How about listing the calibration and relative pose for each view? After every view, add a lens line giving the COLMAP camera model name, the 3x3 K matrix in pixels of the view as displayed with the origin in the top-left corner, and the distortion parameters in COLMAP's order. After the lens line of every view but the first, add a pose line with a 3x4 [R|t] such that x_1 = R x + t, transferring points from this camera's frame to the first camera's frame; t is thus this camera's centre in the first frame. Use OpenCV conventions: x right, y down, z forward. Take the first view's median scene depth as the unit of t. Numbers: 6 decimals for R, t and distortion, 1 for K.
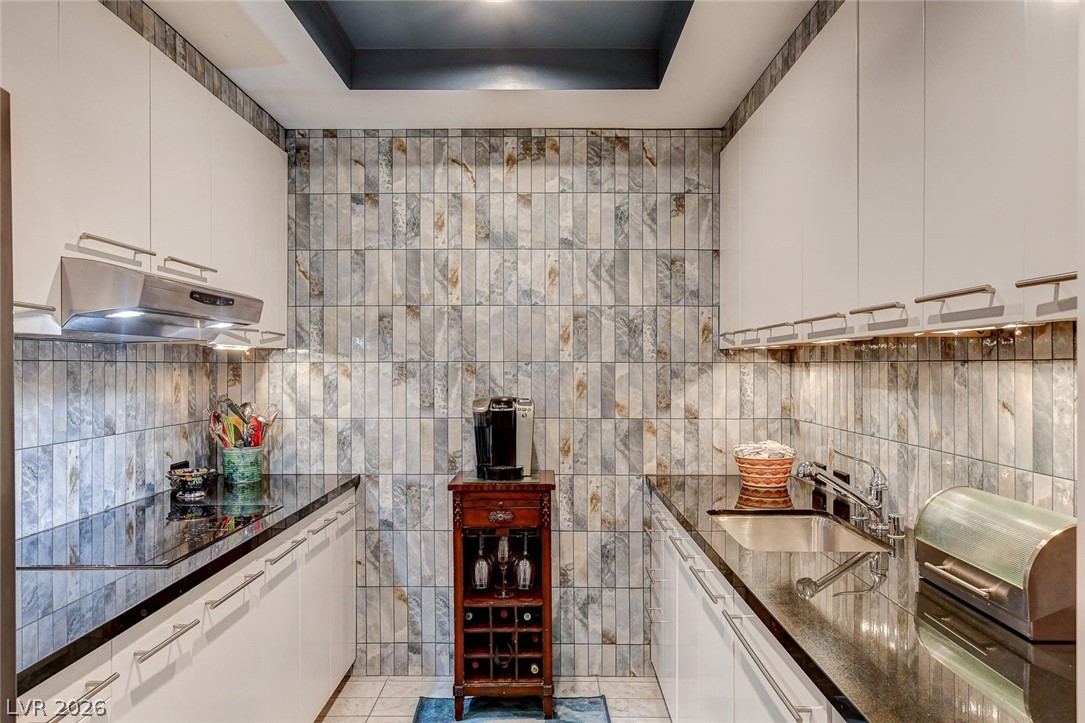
lens RADIAL K [[711.0, 0, 542.6], [0, 711.0, 361.1], [0, 0, 1]] dist [-0.011017, -0.001915]
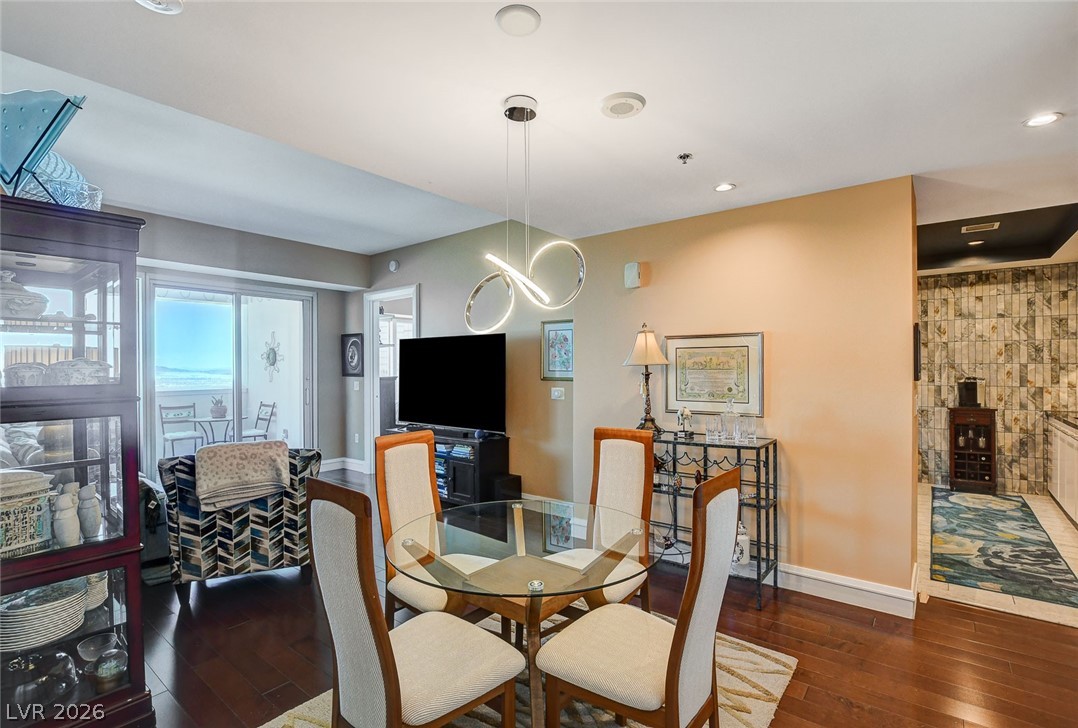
lens RADIAL K [[505.2, 0, 544.0], [0, 505.2, 370.5], [0, 0, 1]] dist [-0.017594, 0.001383]
pose [[0.787324, -0.000568, -0.616540, -0.150893], [0.007301, 0.999938, 0.008402, -0.000603], [0.616497, -0.011116, 0.787279, -1.352228]]
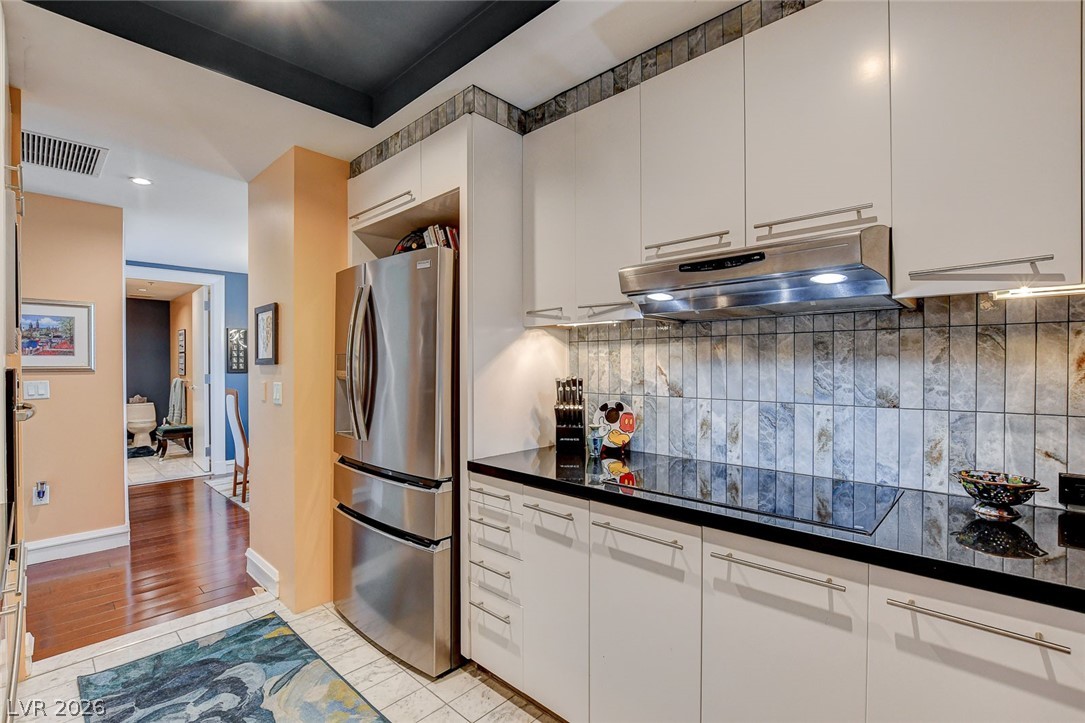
lens RADIAL K [[495.9, 0, 547.1], [0, 495.9, 365.4], [0, 0, 1]] dist [-0.021219, 0.002564]
pose [[-0.678782, 0.002611, -0.734335, 0.136761], [0.007033, 0.999971, -0.002945, 0.036988], [0.734306, -0.007164, -0.678781, 0.864935]]
